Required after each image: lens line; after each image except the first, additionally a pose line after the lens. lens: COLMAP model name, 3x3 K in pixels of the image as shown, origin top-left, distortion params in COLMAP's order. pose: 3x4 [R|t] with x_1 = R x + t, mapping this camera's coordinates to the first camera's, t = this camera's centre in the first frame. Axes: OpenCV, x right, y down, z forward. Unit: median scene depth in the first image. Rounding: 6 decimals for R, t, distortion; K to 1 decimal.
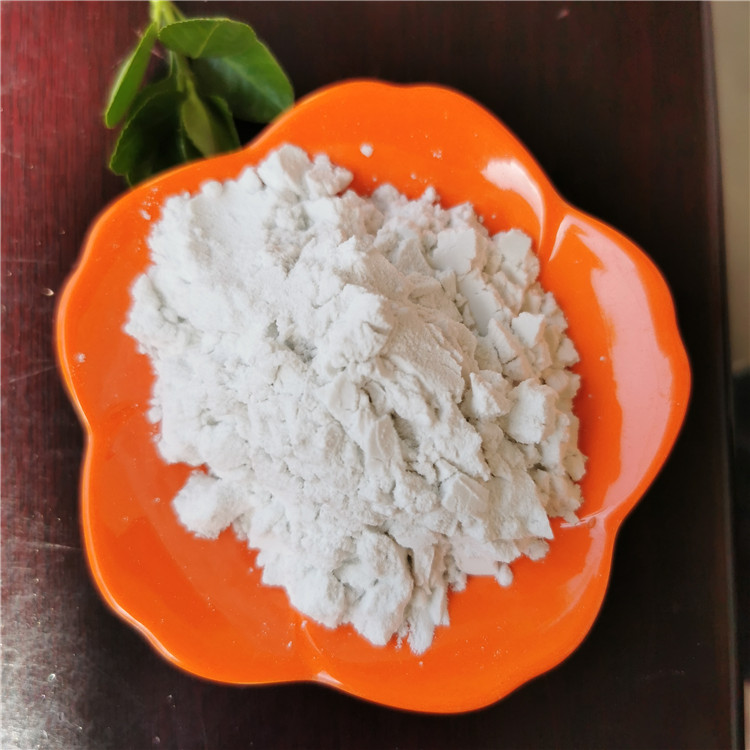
lens RADIAL K [[842.0, 0, 375.0], [0, 842.0, 375.0], [0, 0, 1]] dist [-0.047676, -0.017019]
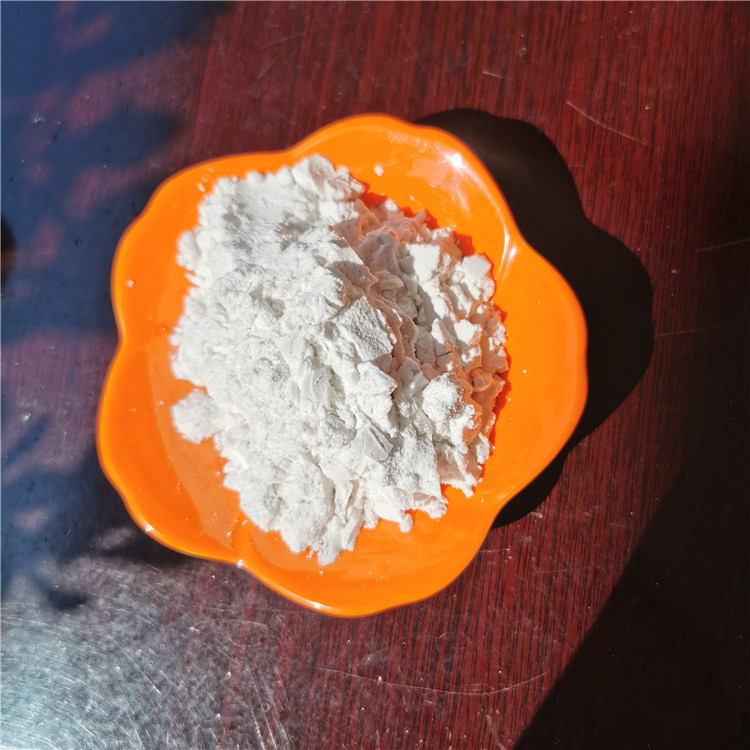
lens RADIAL K [[868.9, 0, 375.0], [0, 868.9, 375.0], [0, 0, 1]] dist [-0.001056, -0.042539]
pose [[0.963525, 0.218635, -0.154333, 0.263968], [-0.222039, 0.975025, -0.004958, 0.040821], [0.149394, 0.039045, 0.988007, -0.290119]]
